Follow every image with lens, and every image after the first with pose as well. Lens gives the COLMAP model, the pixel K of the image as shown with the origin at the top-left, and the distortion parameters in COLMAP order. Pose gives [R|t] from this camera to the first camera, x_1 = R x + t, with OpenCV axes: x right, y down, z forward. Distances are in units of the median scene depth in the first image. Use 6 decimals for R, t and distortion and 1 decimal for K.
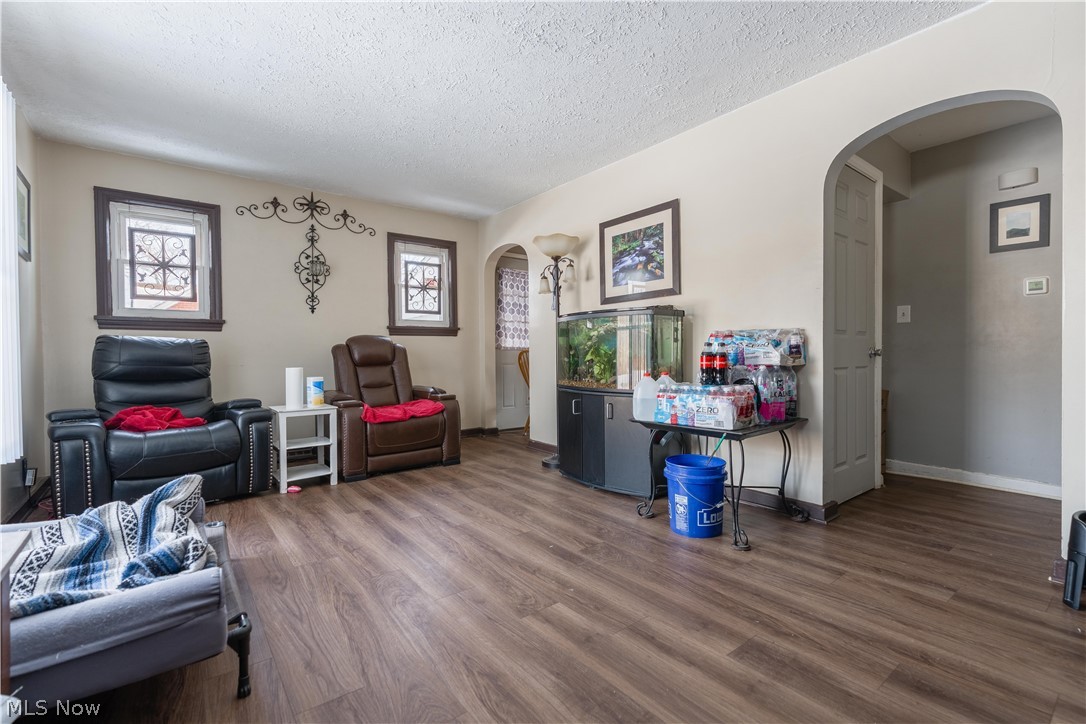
lens RADIAL K [[493.5, 0, 543.0], [0, 493.5, 362.0], [0, 0, 1]] dist [-0.001729, 0.000008]
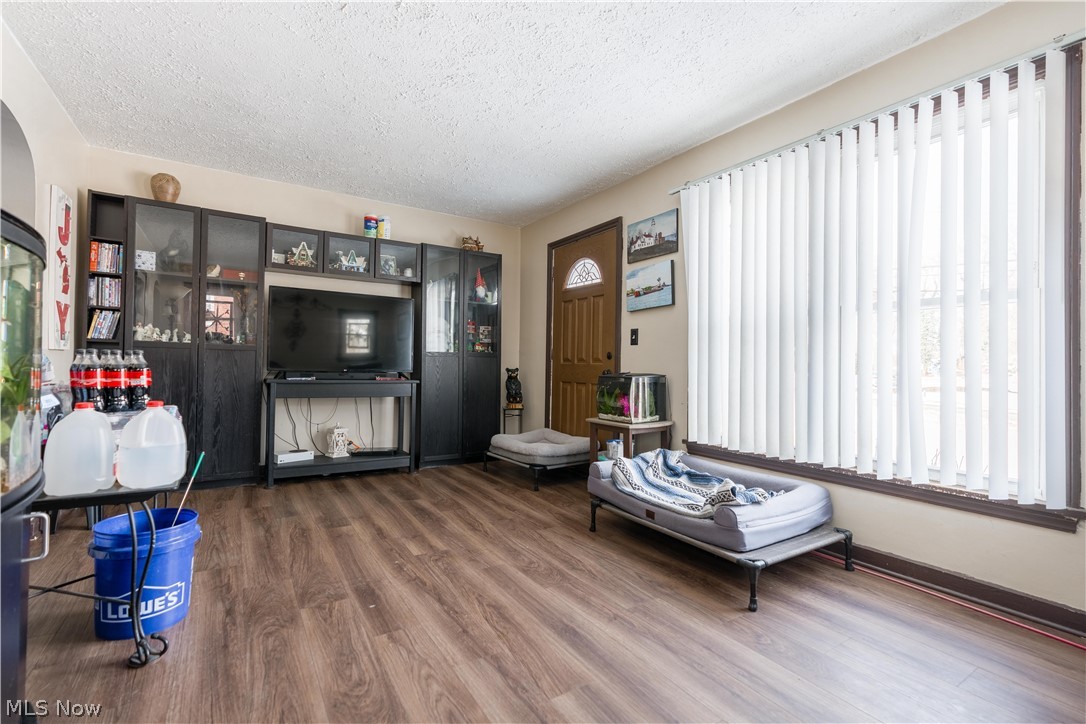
lens RADIAL K [[493.5, 0, 543.0], [0, 493.5, 362.0], [0, 0, 1]] dist [-0.001729, 0.000008]
pose [[-0.995728, -0.010118, 0.091783, -0.425545], [-0.009284, 0.999912, 0.009517, -0.048176], [-0.091871, 0.008624, -0.995734, 2.271765]]
